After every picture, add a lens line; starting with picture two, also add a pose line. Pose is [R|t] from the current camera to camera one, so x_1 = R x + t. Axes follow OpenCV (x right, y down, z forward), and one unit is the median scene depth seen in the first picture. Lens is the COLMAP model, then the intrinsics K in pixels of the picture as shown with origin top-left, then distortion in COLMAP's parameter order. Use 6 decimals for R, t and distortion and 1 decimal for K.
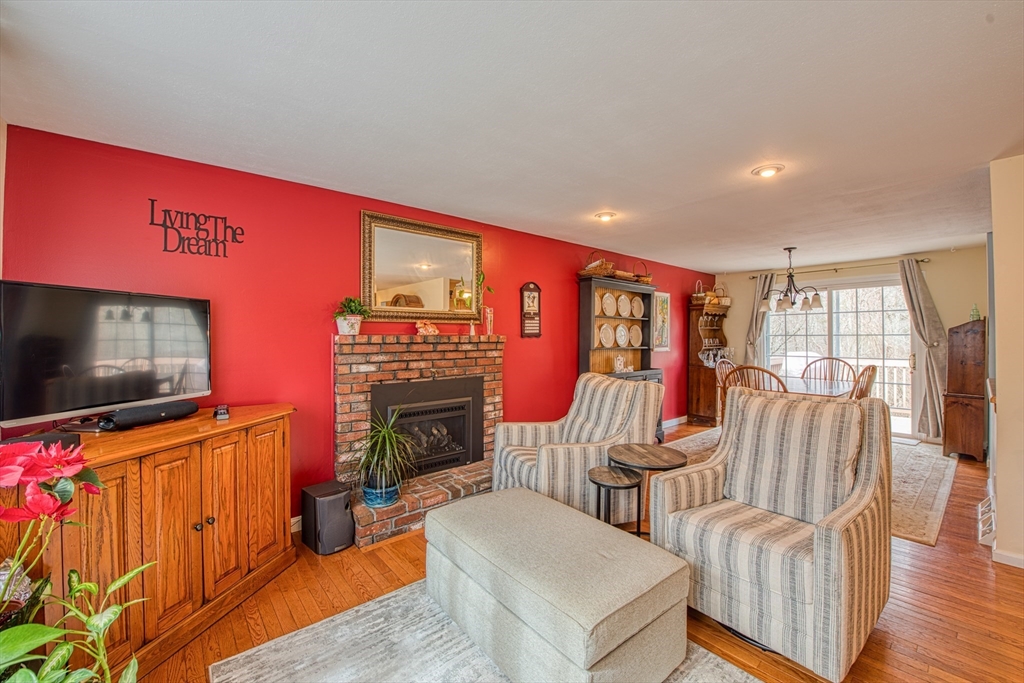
lens RADIAL K [[440.8, 0, 519.6], [0, 440.8, 342.0], [0, 0, 1]] dist [-0.015112, -0.004108]
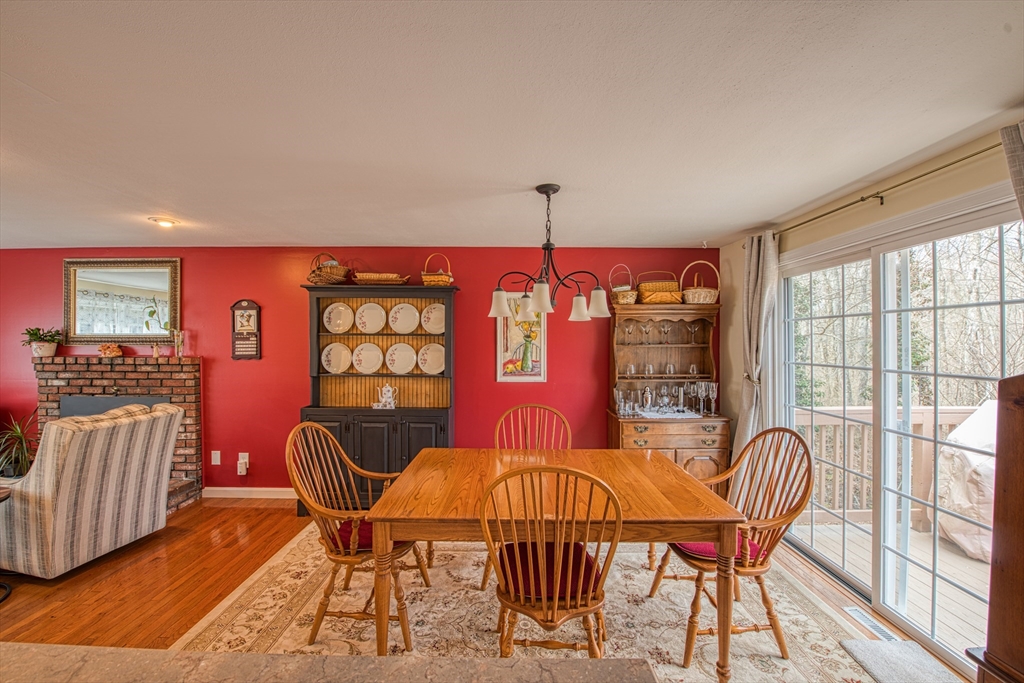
lens RADIAL K [[440.8, 0, 519.8], [0, 440.8, 336.8], [0, 0, 1]] dist [-0.015112, -0.004108]
pose [[0.728421, 0.000456, -0.685129, 1.328281], [-0.010996, 0.999879, -0.011024, -0.066933], [0.685041, 0.015564, 0.728338, 0.897562]]
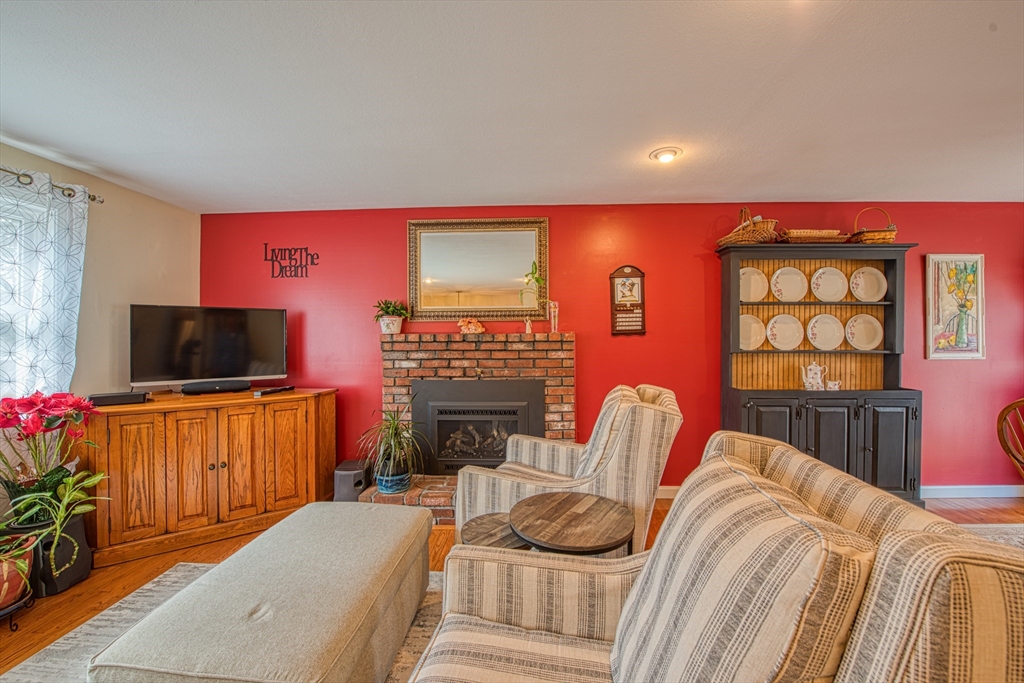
lens RADIAL K [[440.8, 0, 506.6], [0, 440.8, 332.1], [0, 0, 1]] dist [-0.015112, -0.004108]
pose [[0.700768, -0.006817, -0.713356, 0.538776], [-0.004223, 0.999897, -0.013703, -0.005828], [0.713376, 0.012615, 0.700667, 0.364097]]
